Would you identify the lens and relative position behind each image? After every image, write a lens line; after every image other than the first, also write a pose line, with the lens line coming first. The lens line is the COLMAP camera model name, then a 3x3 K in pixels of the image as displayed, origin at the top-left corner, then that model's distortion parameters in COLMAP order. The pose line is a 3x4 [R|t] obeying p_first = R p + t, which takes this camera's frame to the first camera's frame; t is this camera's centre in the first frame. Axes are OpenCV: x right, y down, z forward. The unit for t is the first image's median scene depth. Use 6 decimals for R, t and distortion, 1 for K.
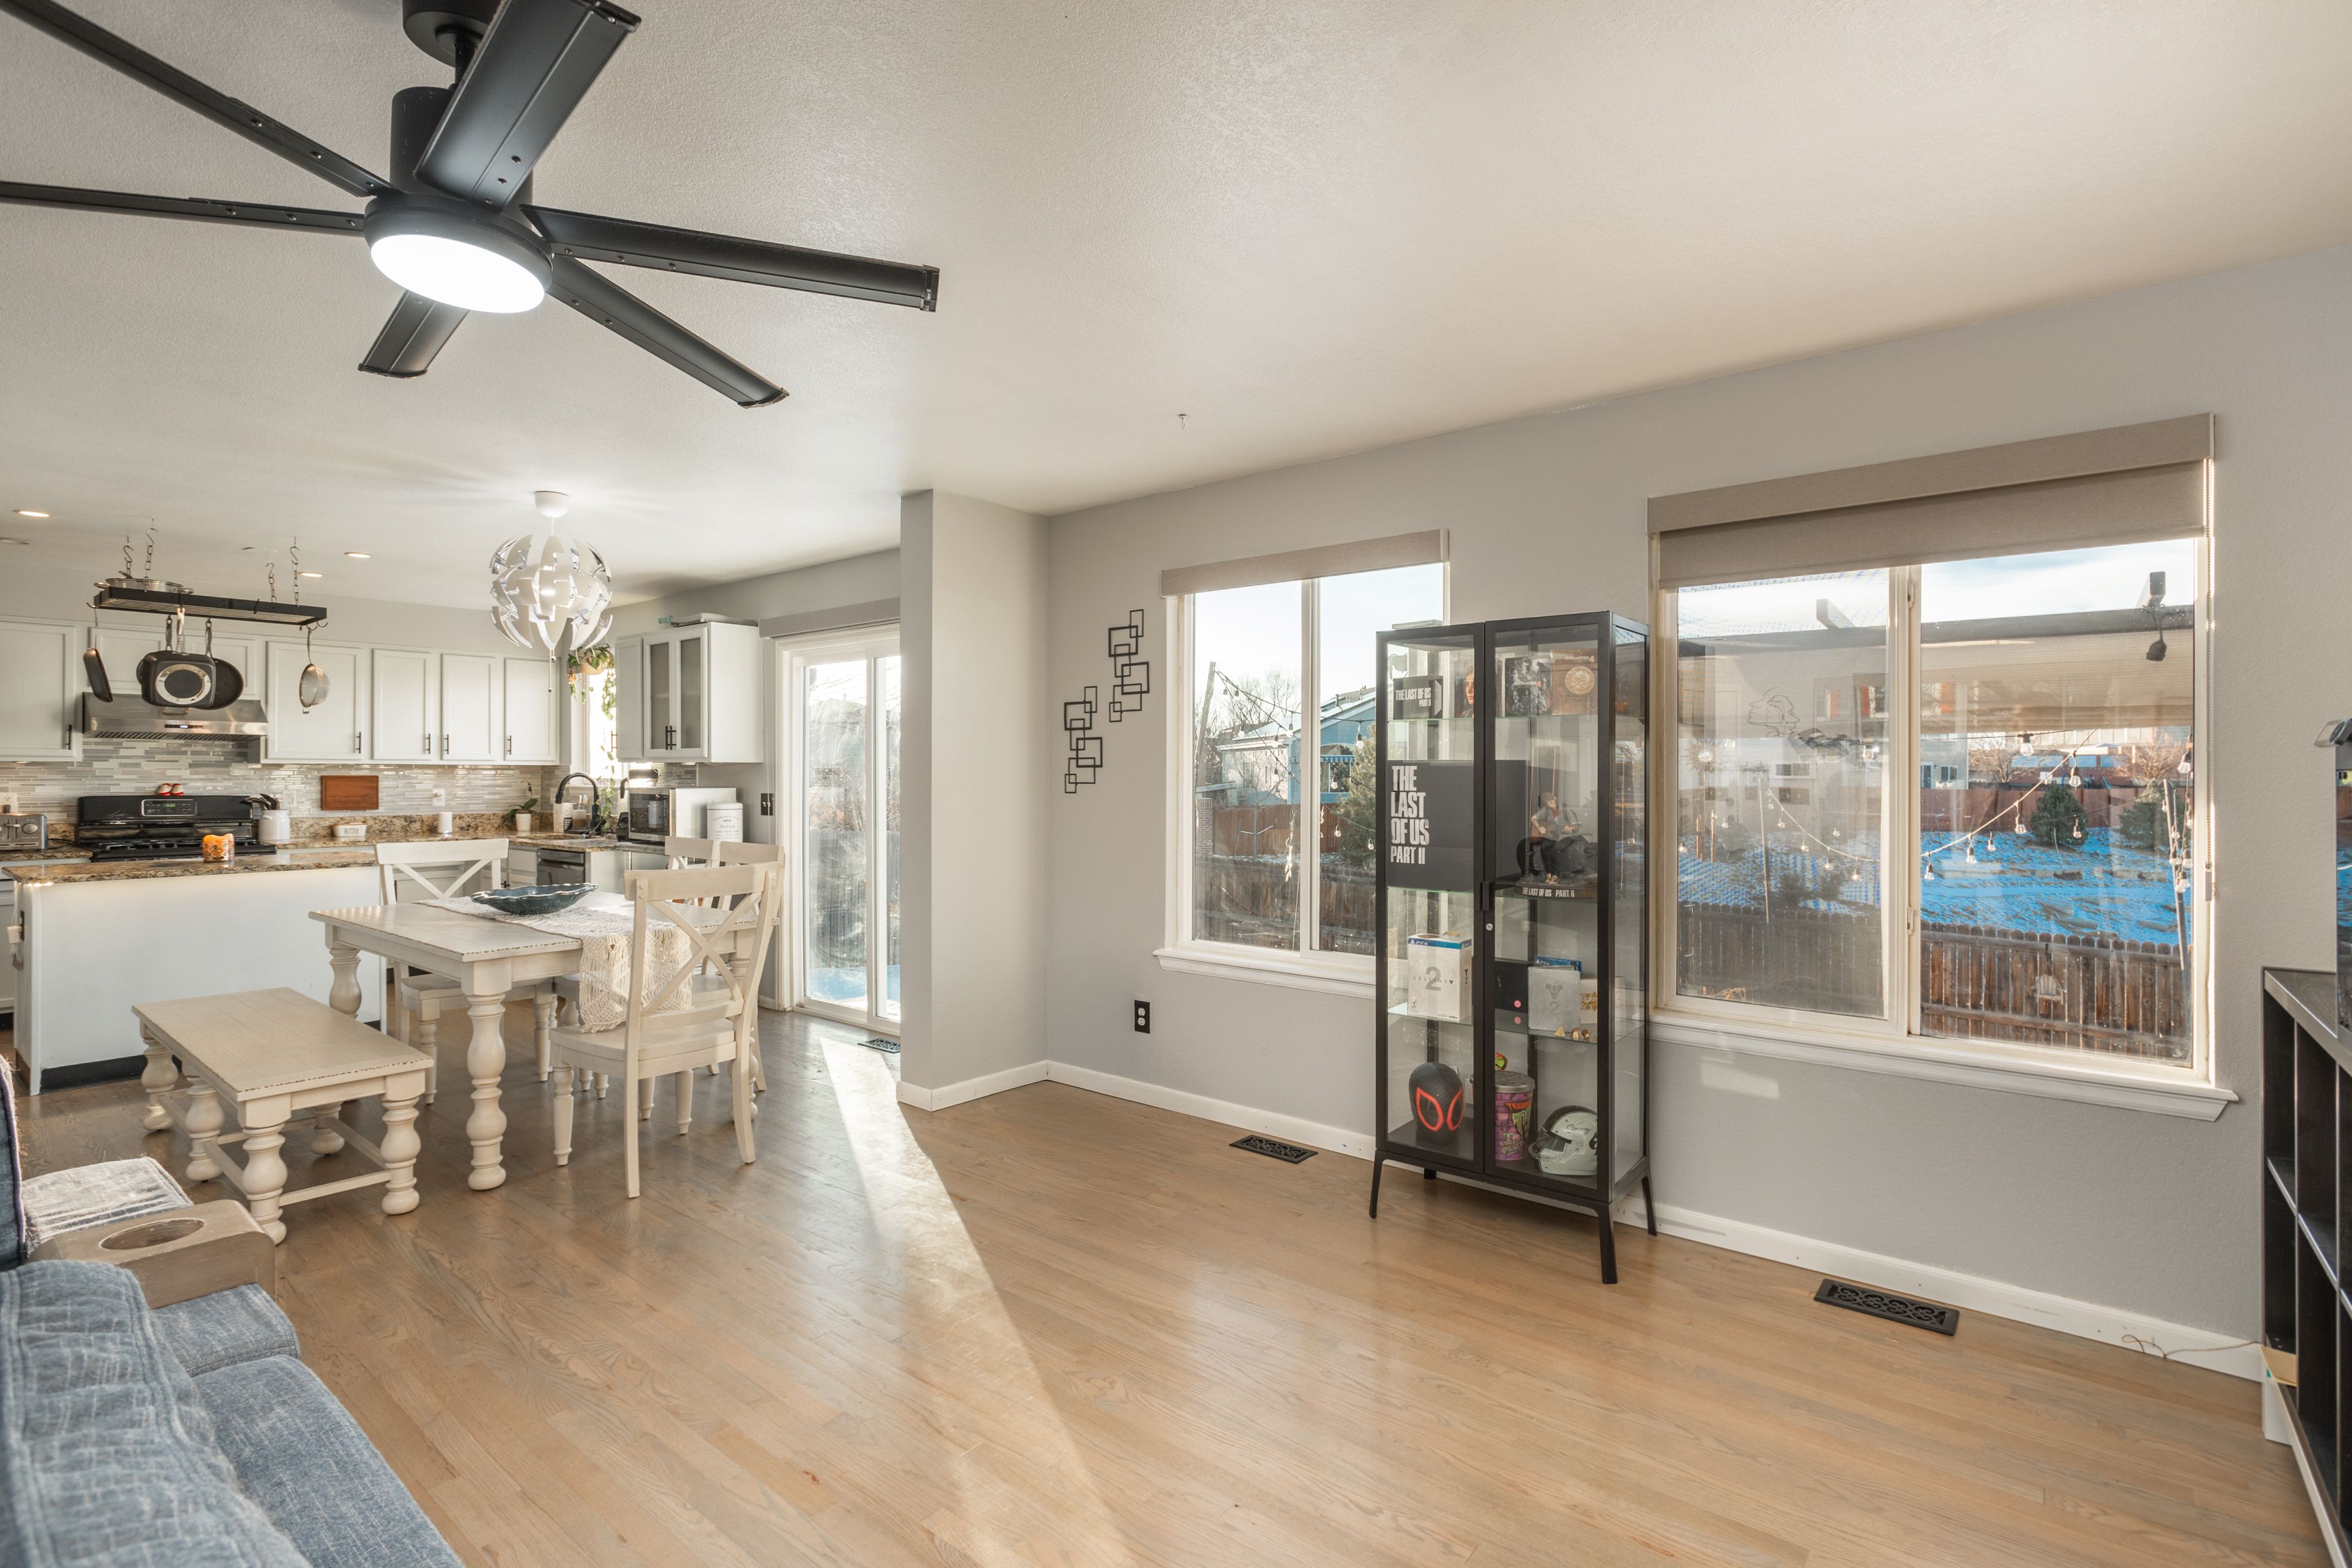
lens RADIAL K [[1098.5, 0, 1187.8], [0, 1098.5, 777.6], [0, 0, 1]] dist [0.001088, -0.001130]
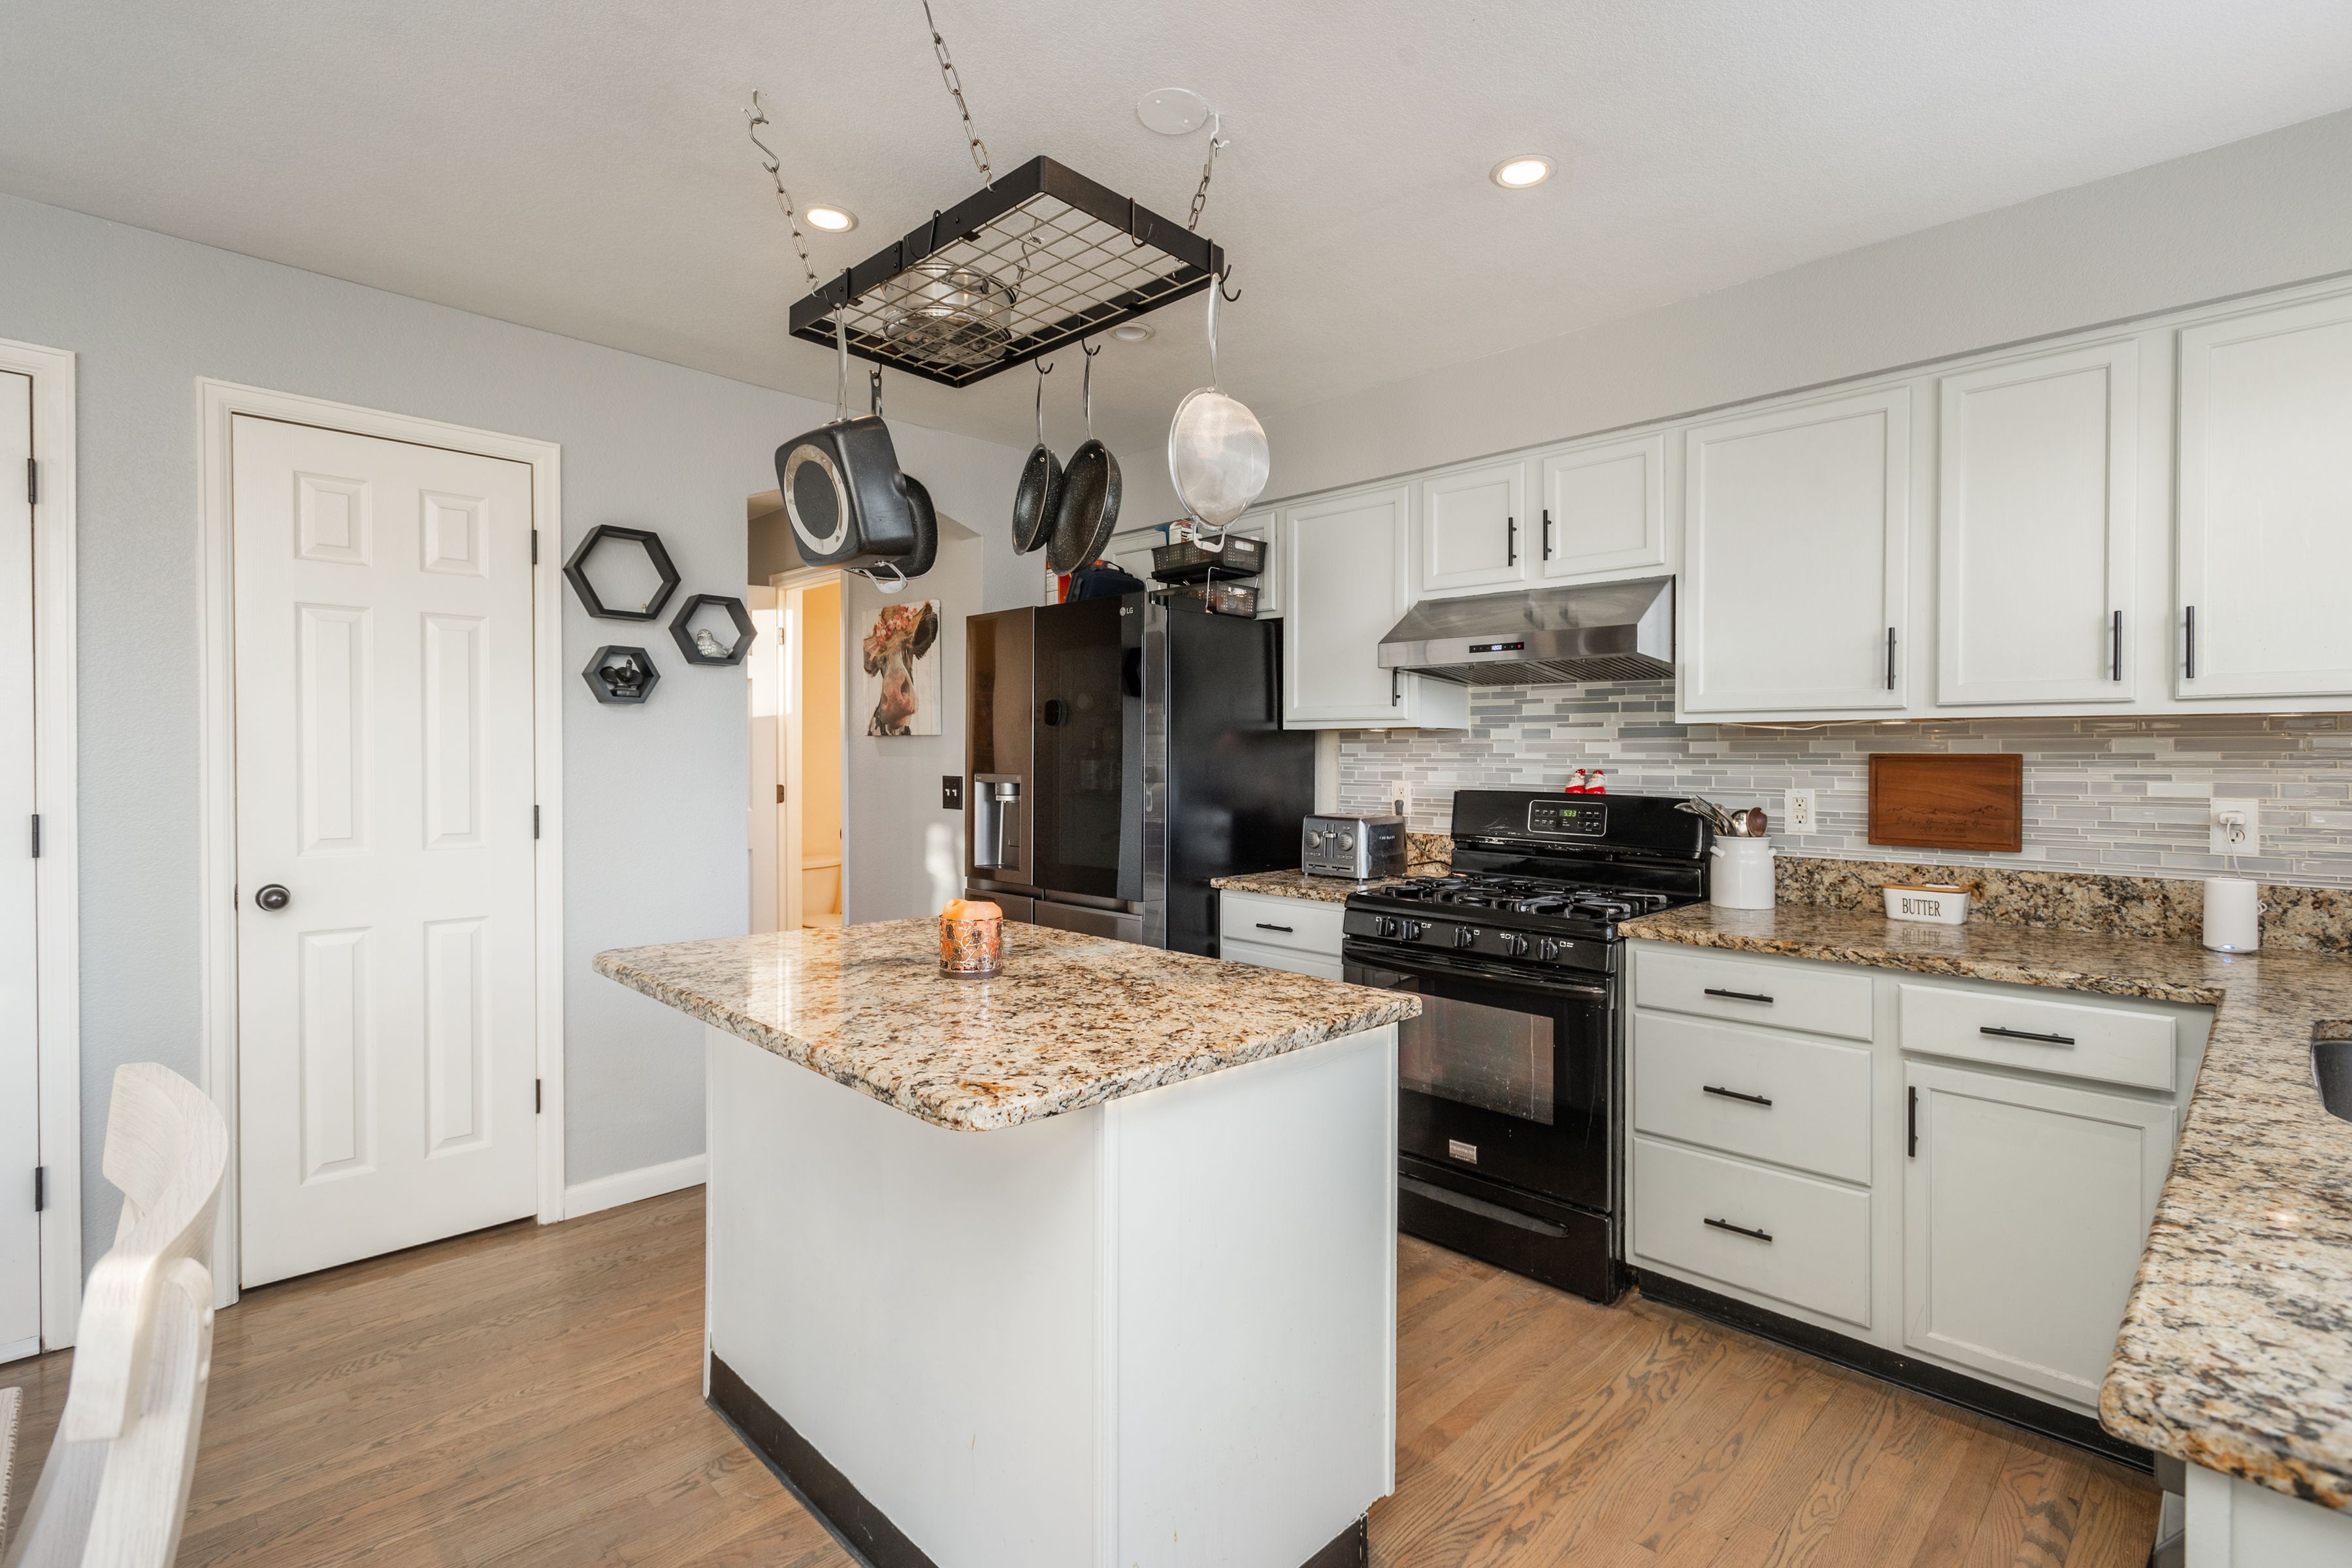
lens RADIAL K [[1098.5, 0, 1172.5], [0, 1098.5, 759.6], [0, 0, 1]] dist [0.001088, -0.001130]
pose [[-0.115186, -0.002003, -0.993342, -0.417756], [-0.009788, 0.999952, -0.000881, 0.003250], [0.993296, 0.009621, -0.115200, 0.889655]]
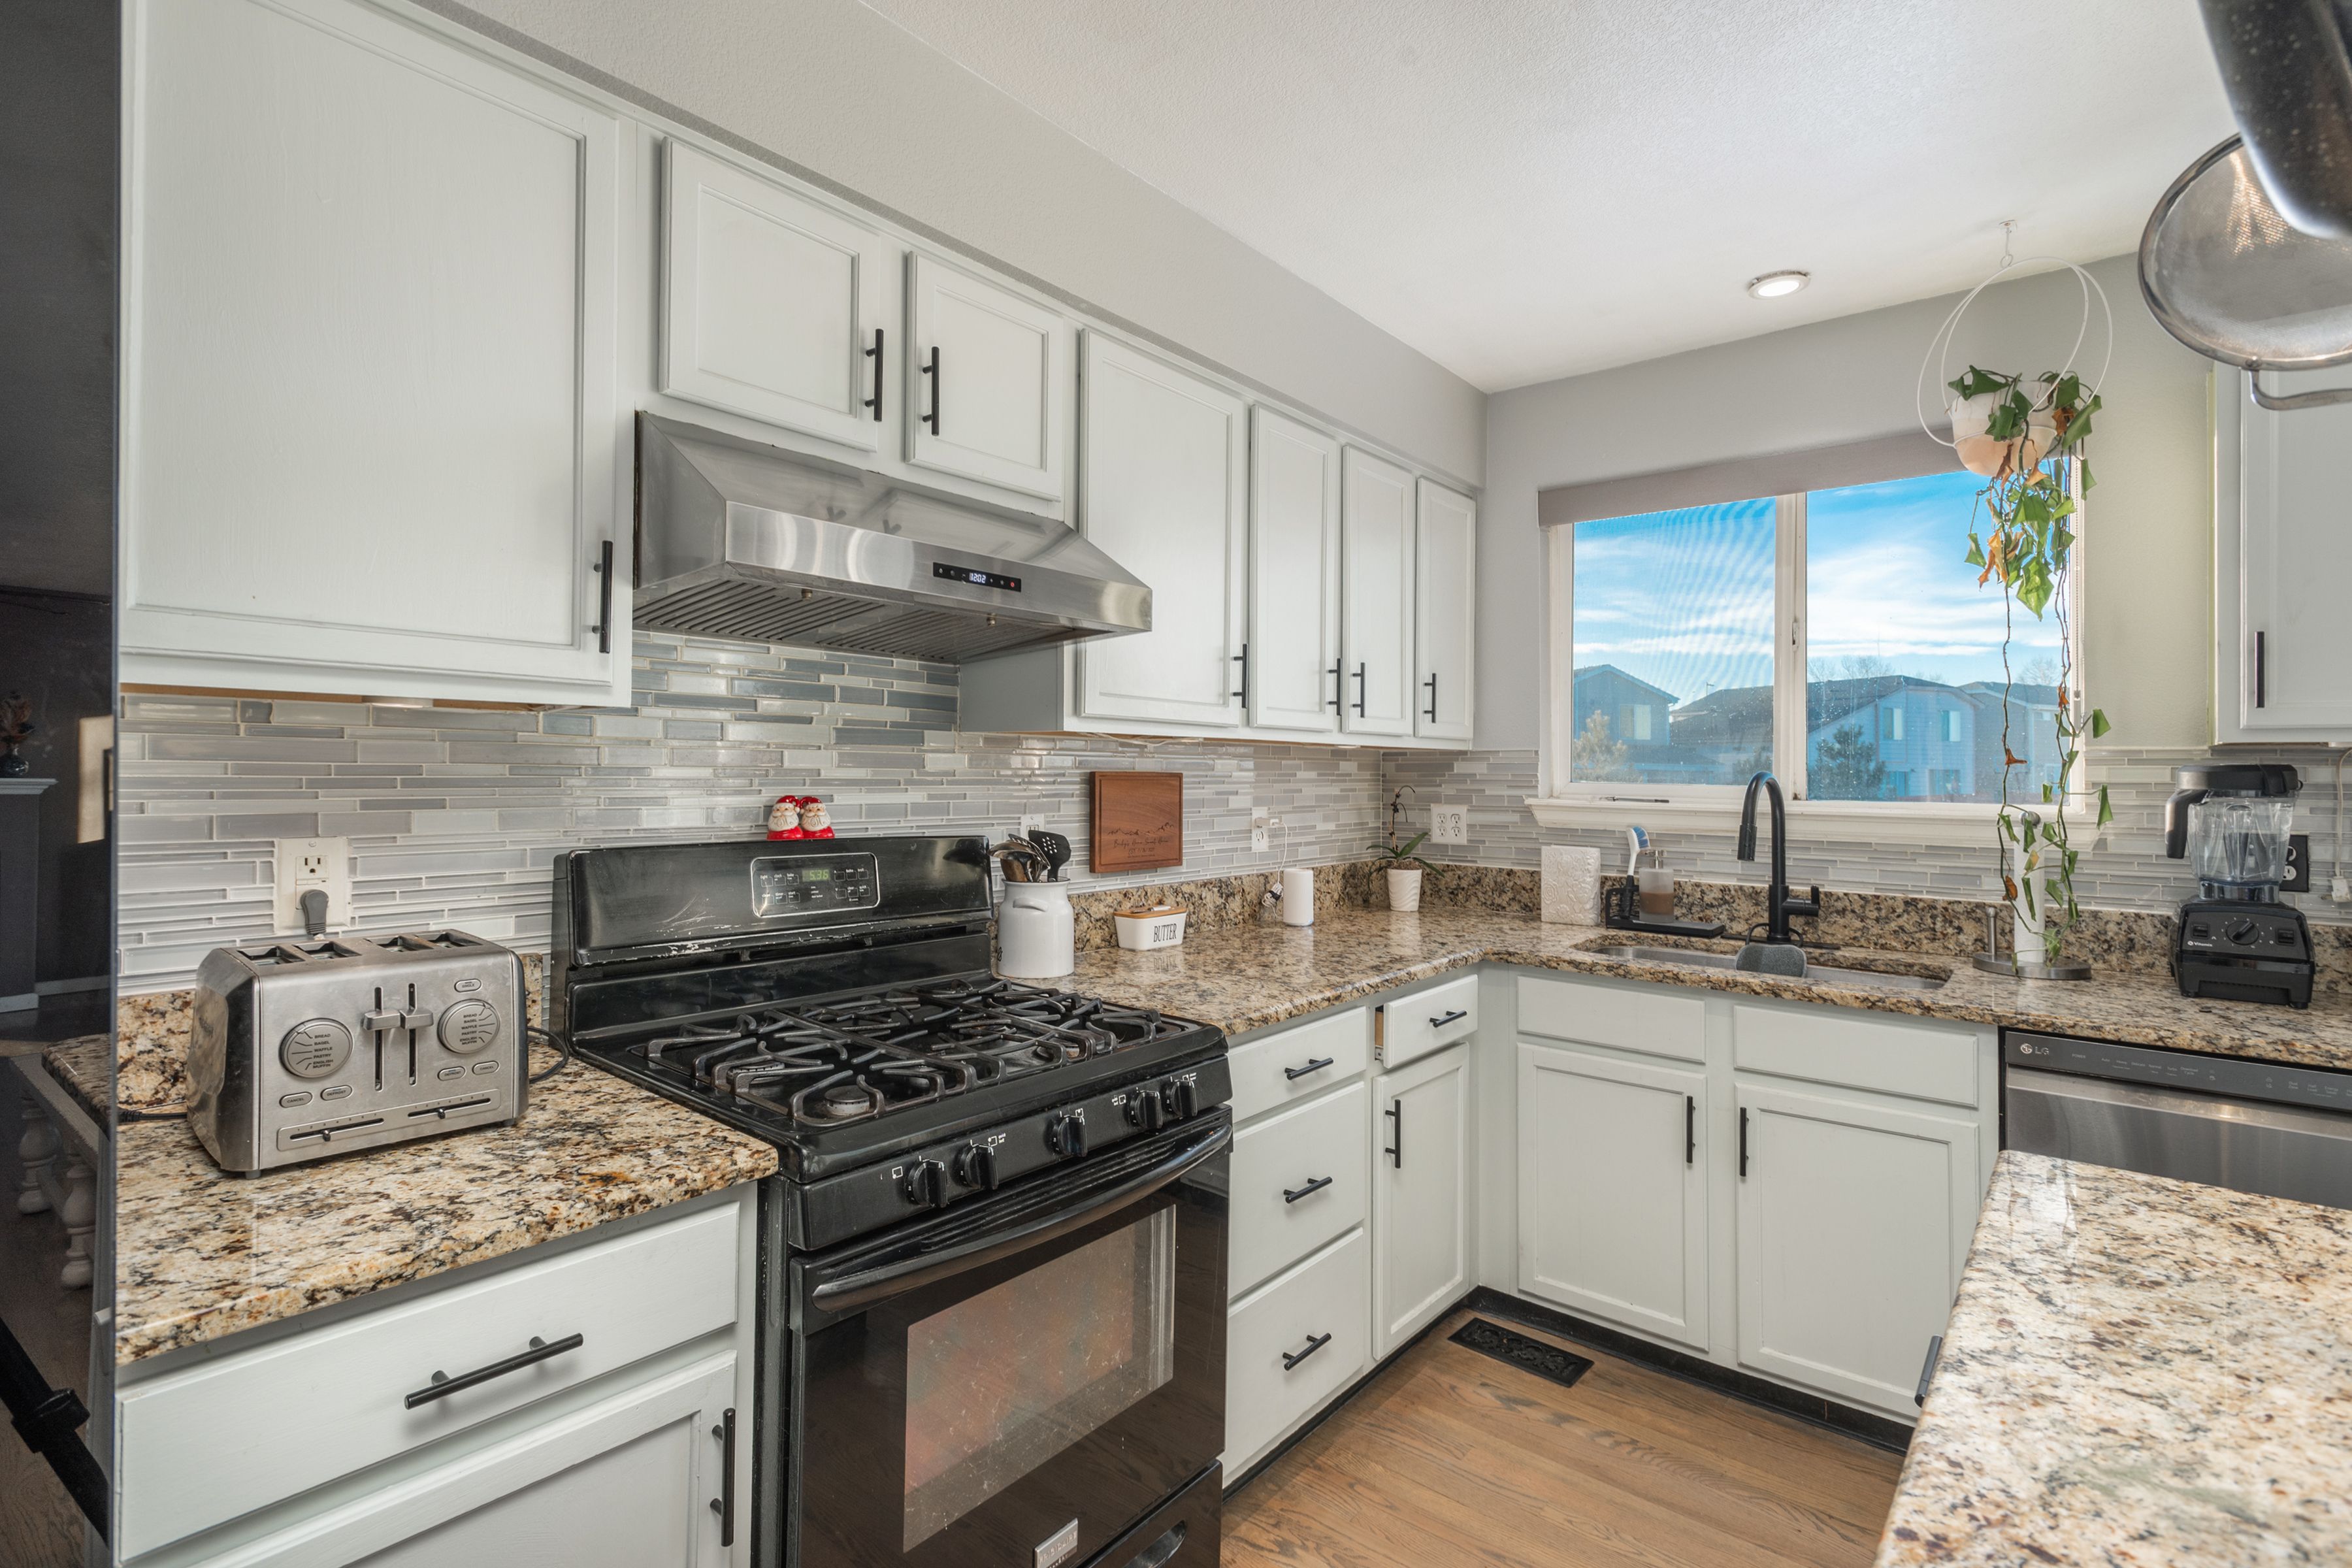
lens RADIAL K [[1098.5, 0, 1172.7], [0, 1098.5, 771.0], [0, 0, 1]] dist [0.001088, -0.001130]
pose [[0.999516, 0.009622, -0.029568, -0.836493], [-0.009708, 0.999949, -0.002779, -0.001583], [0.029540, 0.003065, 0.999559, 0.728705]]
